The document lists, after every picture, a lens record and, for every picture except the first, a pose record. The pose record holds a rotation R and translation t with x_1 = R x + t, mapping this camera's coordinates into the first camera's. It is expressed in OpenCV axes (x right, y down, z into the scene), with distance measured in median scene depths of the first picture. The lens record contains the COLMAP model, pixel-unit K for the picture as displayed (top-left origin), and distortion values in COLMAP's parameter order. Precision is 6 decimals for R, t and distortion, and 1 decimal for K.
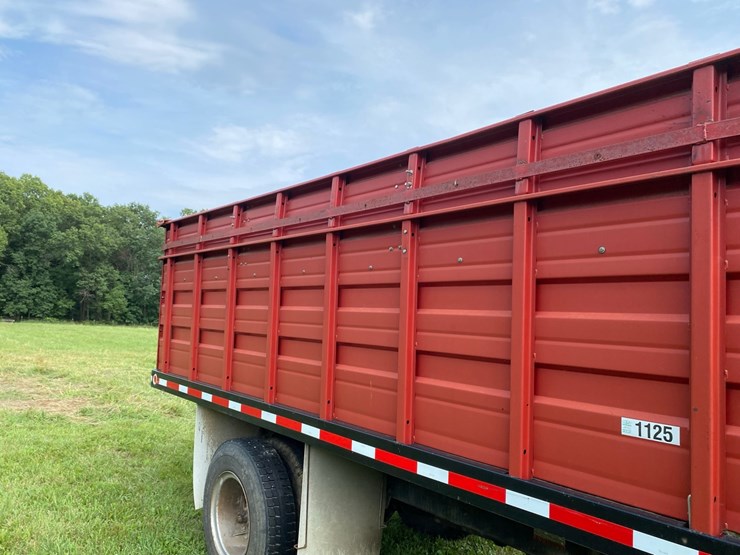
lens RADIAL K [[558.9, 0, 361.2], [0, 558.9, 286.5], [0, 0, 1]] dist [0.049618, -0.053041]
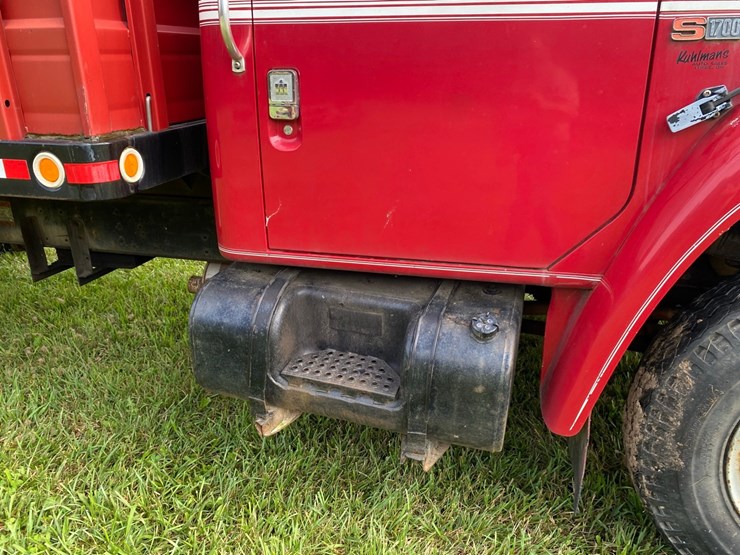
lens RADIAL K [[564.1, 0, 370.0], [0, 564.1, 277.5], [0, 0, 1]] dist [0.044224, -0.047408]
pose [[0.805993, -0.258695, 0.532402, 0.321566], [0.007074, 0.903587, 0.428346, 0.142408], [-0.591882, -0.341478, 0.730115, -0.095955]]
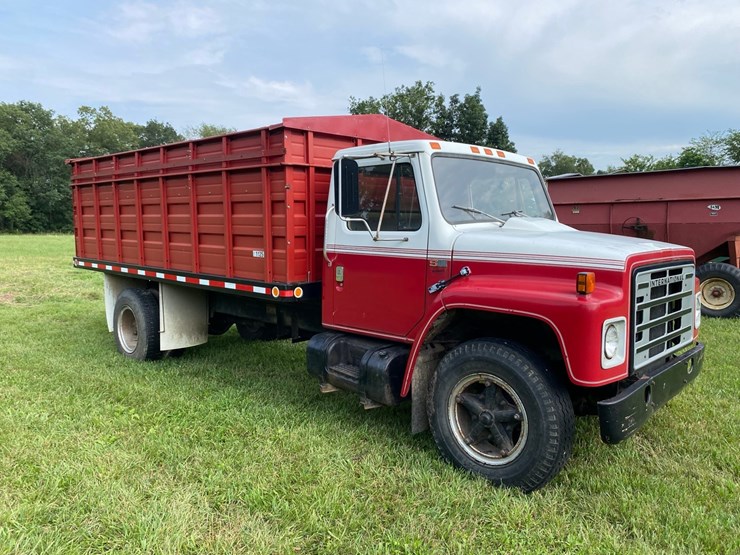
lens RADIAL K [[573.0, 0, 363.8], [0, 573.0, 272.6], [0, 0, 1]] dist [0.051034, -0.054308]
pose [[0.990719, -0.057739, 0.123051, 0.457145], [0.037562, 0.986338, 0.160392, -0.075152], [-0.130631, -0.154281, 0.979353, -1.370711]]
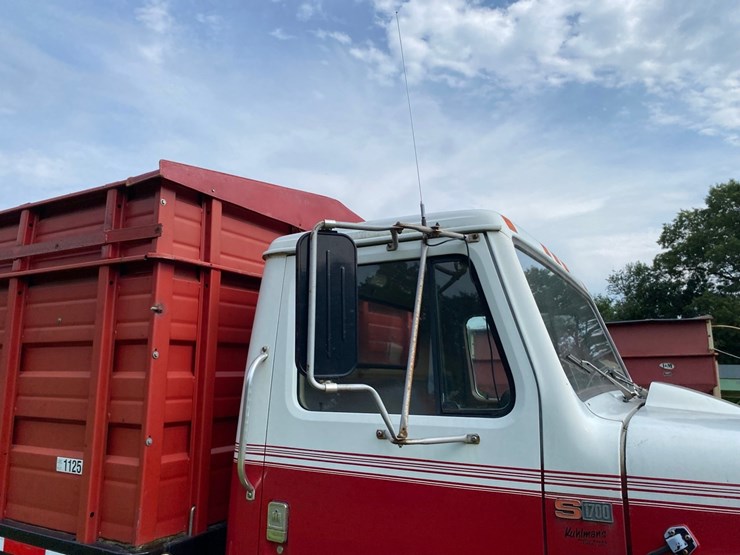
lens RADIAL K [[580.1, 0, 372.8], [0, 580.1, 271.1], [0, 0, 1]] dist [0.008248, -0.004230]
pose [[0.930433, 0.026531, 0.365500, 0.438290], [0.013663, 0.994171, -0.106947, -0.019522], [-0.366206, 0.104501, 0.924647, -0.333079]]
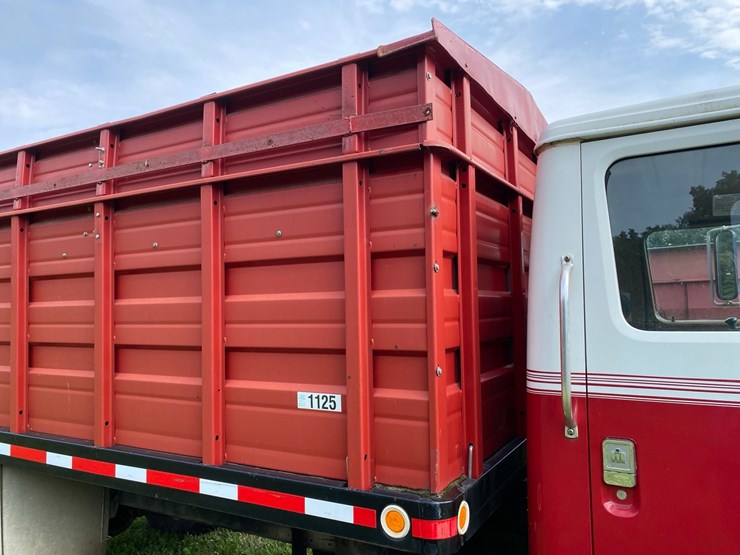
lens RADIAL K [[564.1, 0, 370.0], [0, 564.1, 277.5], [0, 0, 1]] dist [0.044224, -0.047408]
pose [[0.927510, -0.040465, 0.371602, 0.141732], [0.036371, 0.999176, 0.018024, 0.002649], [-0.372025, -0.003202, 0.928217, -0.021204]]
